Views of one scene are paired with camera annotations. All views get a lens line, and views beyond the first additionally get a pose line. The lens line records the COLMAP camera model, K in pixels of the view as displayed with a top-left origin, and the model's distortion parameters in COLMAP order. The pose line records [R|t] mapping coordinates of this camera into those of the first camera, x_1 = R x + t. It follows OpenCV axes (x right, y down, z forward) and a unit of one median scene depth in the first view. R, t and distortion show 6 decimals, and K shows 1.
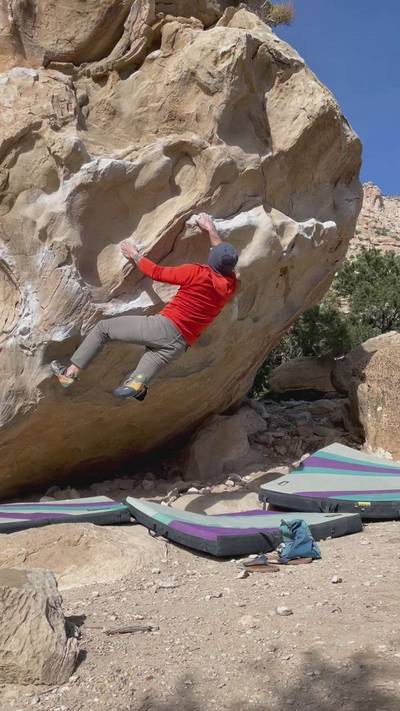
lens RADIAL K [[605.6, 0, 198.0], [0, 605.6, 353.2], [0, 0, 1]] dist [0.137393, -0.246980]
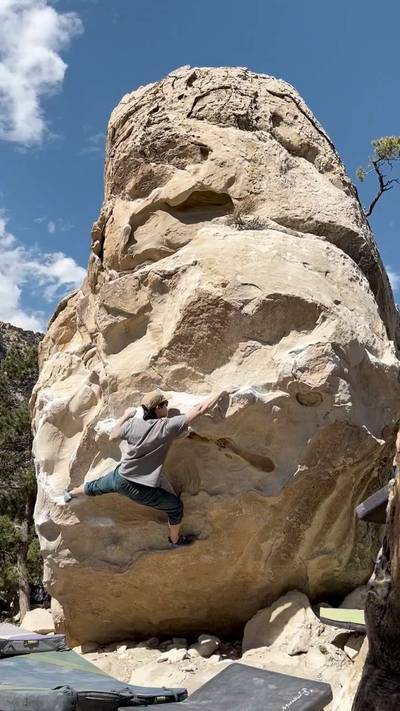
lens RADIAL K [[605.6, 0, 198.0], [0, 605.6, 353.2], [0, 0, 1]] dist [0.137393, -0.246980]
pose [[0.430794, -0.246480, -0.868139, 1.248005], [0.039516, 0.966209, -0.254714, -0.025136], [0.901585, 0.075424, 0.425976, 0.610991]]
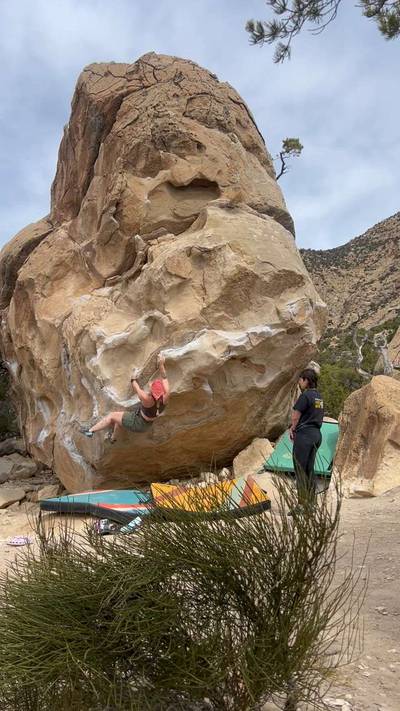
lens RADIAL K [[605.6, 0, 198.0], [0, 605.6, 353.2], [0, 0, 1]] dist [0.137393, -0.246980]
pose [[0.811801, -0.094278, -0.576274, 1.190489], [0.129394, 0.991390, 0.020087, -0.239411], [0.569418, -0.090873, 0.817010, -0.515051]]
